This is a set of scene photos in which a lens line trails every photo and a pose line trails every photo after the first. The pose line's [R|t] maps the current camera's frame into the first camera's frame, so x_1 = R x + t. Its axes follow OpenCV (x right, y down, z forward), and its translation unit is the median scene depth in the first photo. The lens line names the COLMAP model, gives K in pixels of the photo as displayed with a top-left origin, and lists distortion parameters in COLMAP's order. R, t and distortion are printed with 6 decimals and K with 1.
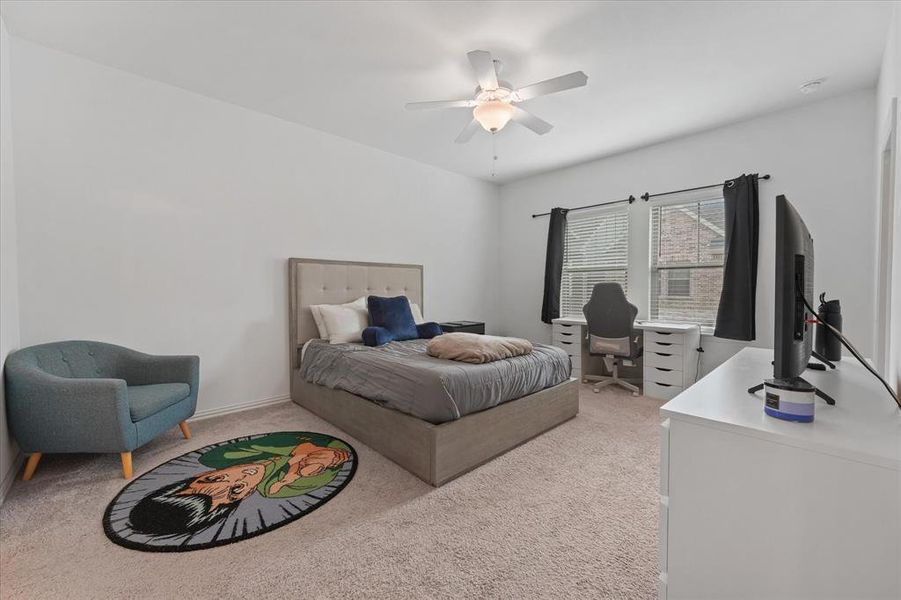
lens RADIAL K [[363.1, 0, 448.4], [0, 363.1, 291.7], [0, 0, 1]] dist [0.009702, -0.000179]
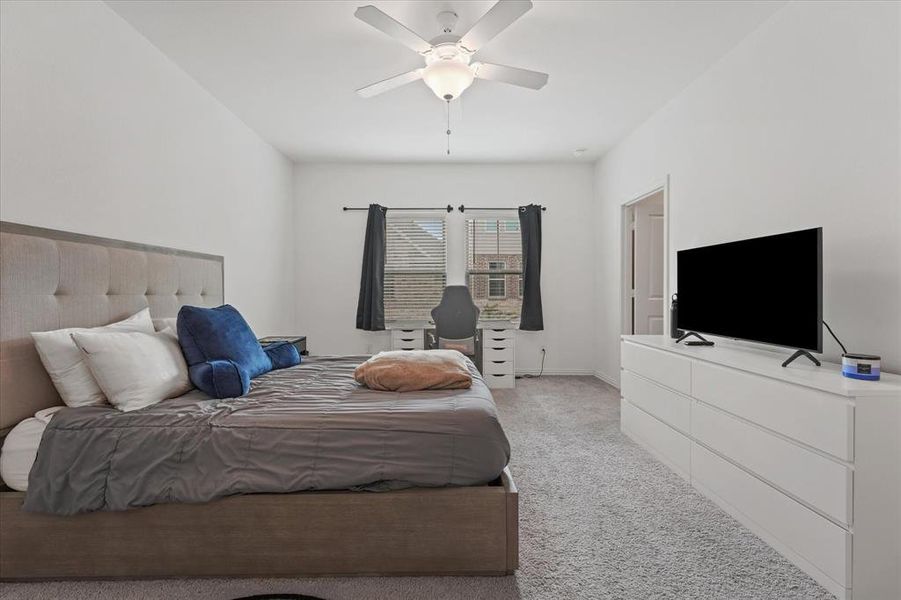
lens RADIAL K [[363.1, 0, 448.4], [0, 363.1, 291.7], [0, 0, 1]] dist [0.009702, -0.000179]
pose [[0.680820, -0.004760, 0.732436, -0.355782], [0.011096, 0.999931, -0.003815, -0.004487], [-0.732367, 0.010724, 0.680826, 0.338588]]
